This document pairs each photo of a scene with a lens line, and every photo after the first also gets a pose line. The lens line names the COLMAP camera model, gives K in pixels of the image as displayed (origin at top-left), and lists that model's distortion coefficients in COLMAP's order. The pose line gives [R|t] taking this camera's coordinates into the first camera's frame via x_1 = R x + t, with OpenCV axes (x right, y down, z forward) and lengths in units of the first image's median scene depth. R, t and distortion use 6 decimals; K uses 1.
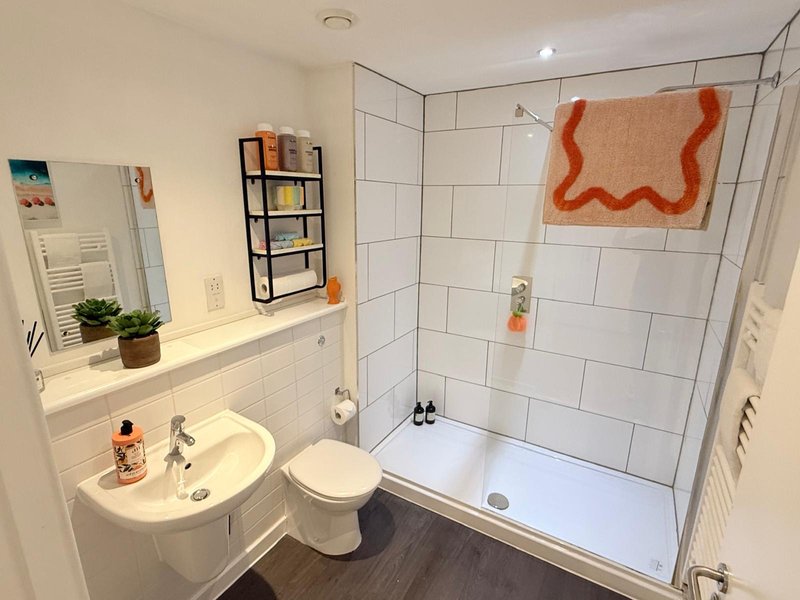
lens RADIAL K [[403.2, 0, 398.0], [0, 403.2, 299.7], [0, 0, 1]] dist [0.000050, -0.000714]
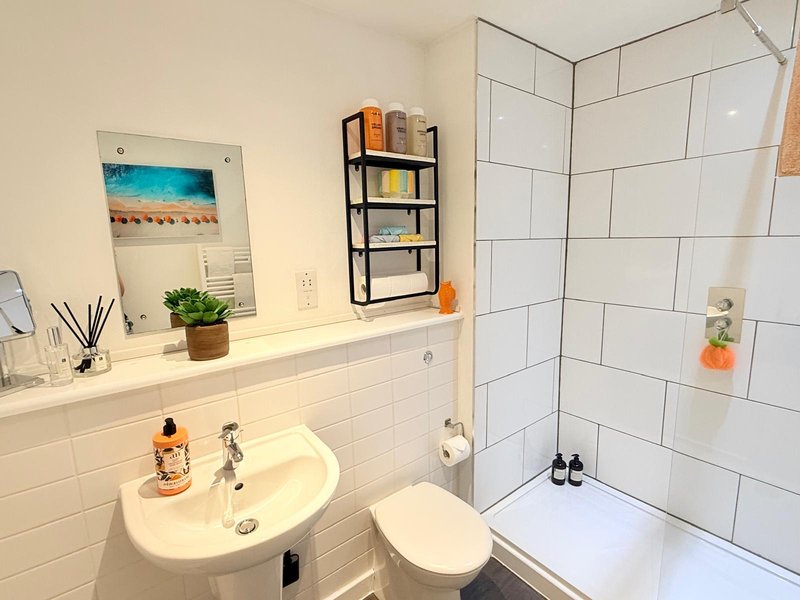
lens RADIAL K [[392.2, 0, 398.1], [0, 392.2, 298.6], [0, 0, 1]] dist [-0.000102, -0.001461]
pose [[0.930554, 0.024604, -0.365328, 0.044635], [-0.057267, 0.995241, -0.078843, 0.052982], [0.361649, 0.094289, 0.927534, 0.237867]]
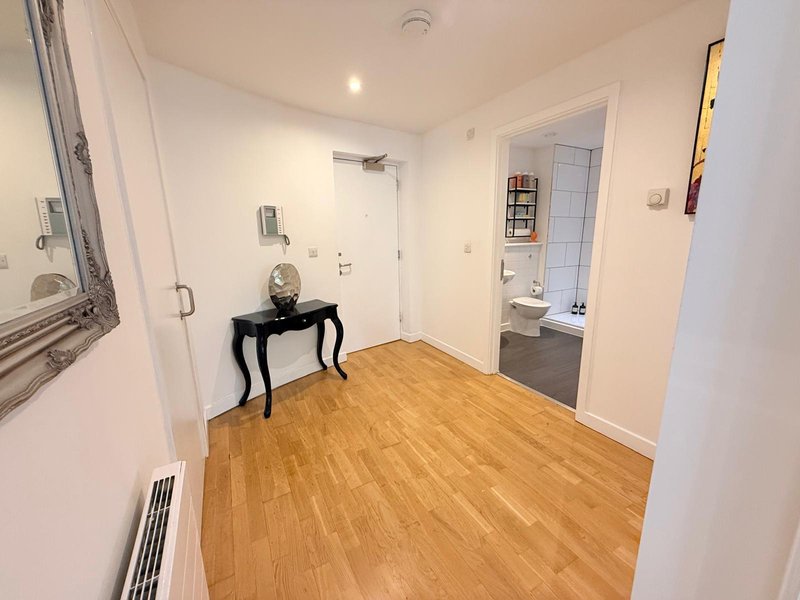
lens RADIAL K [[320.0, 0, 393.7], [0, 320.0, 300.0], [0, 0, 1]] dist [-0.001684, 0.000033]
pose [[0.855758, 0.079983, -0.511156, 0.123996], [-0.104990, 0.994268, -0.020193, 0.521805], [0.506611, 0.070946, 0.859251, -1.141161]]
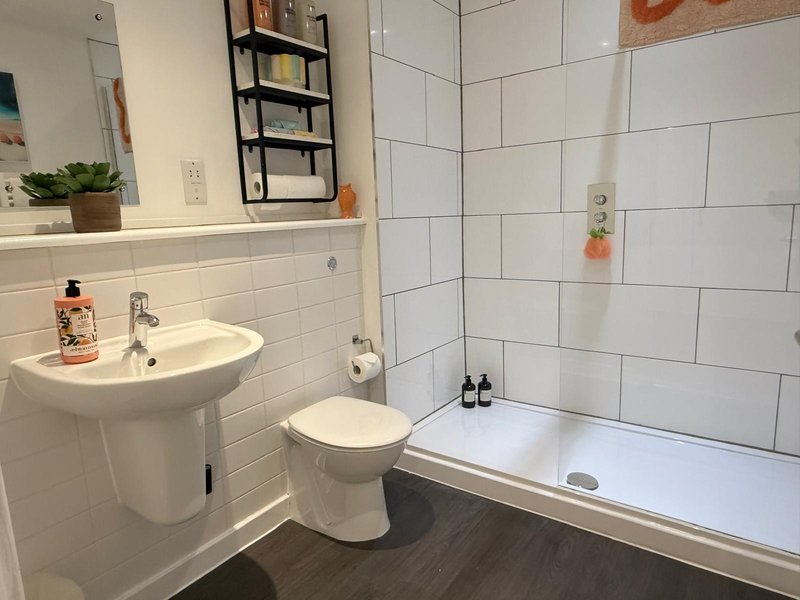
lens RADIAL K [[515.3, 0, 393.1], [0, 515.3, 304.5], [0, 0, 1]] dist [-0.000761, -0.002188]
pose [[0.993775, -0.034216, -0.106024, 0.027719], [0.025812, 0.996488, -0.079652, 0.275883], [0.108377, 0.076419, 0.991168, 0.053257]]
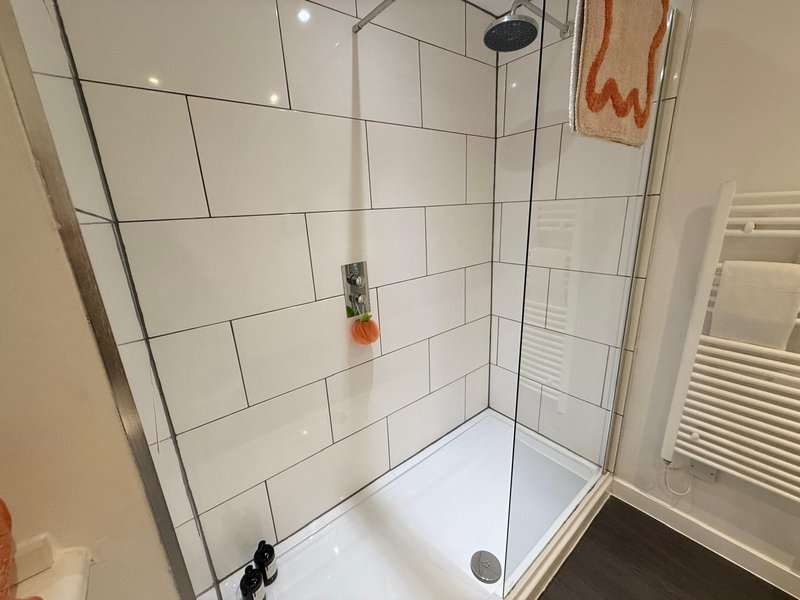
lens RADIAL K [[320.0, 0, 396.1], [0, 320.0, 299.4], [0, 0, 1]] dist [-0.001684, 0.000033]
pose [[0.356698, -0.278564, 0.891722, -0.189604], [0.287976, 0.940816, 0.178707, -0.091018], [-0.888728, 0.193050, 0.415807, 0.882131]]
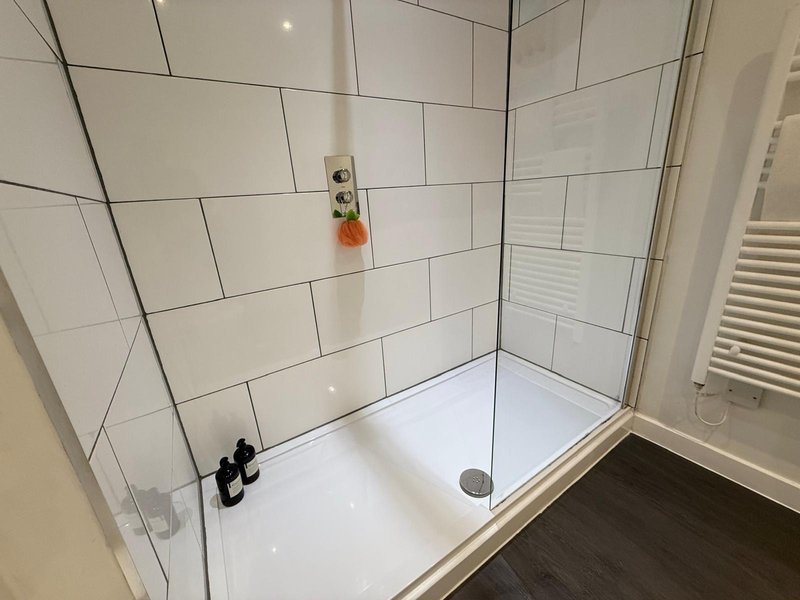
lens RADIAL K [[320.0, 0, 396.1], [0, 320.0, 299.9], [0, 0, 1]] dist [-0.001684, 0.000033]
pose [[0.443675, -0.311377, 0.840355, -0.159262], [0.294859, 0.936212, 0.191221, 0.098125], [-0.846292, 0.162946, 0.507187, 0.865009]]
